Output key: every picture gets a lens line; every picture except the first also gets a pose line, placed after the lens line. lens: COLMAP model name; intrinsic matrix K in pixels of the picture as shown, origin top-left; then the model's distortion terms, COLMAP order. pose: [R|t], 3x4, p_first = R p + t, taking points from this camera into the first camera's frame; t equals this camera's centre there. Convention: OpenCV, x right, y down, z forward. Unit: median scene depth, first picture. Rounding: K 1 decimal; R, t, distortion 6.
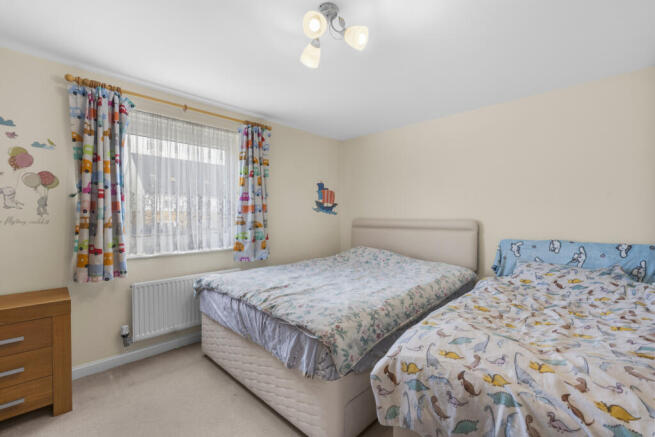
lens RADIAL K [[290.6, 0, 327.8], [0, 290.6, 216.8], [0, 0, 1]] dist [-0.000438, 0.000014]
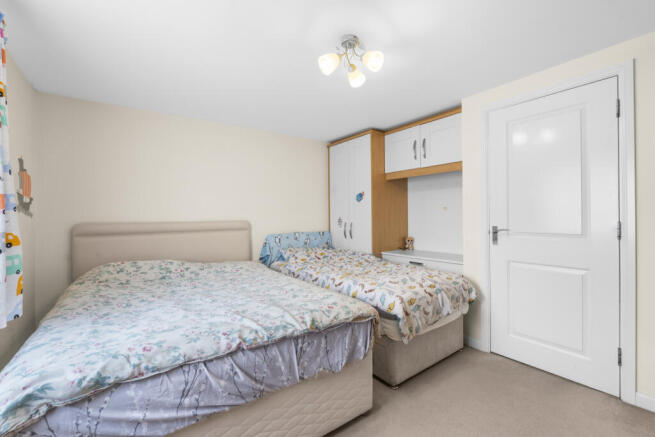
lens RADIAL K [[290.6, 0, 327.8], [0, 290.6, 216.8], [0, 0, 1]] dist [-0.000438, 0.000014]
pose [[0.161717, -0.005250, 0.986823, -0.965492], [0.011958, 0.999923, 0.003360, -0.008249], [-0.986765, 0.011257, 0.161767, 0.752104]]
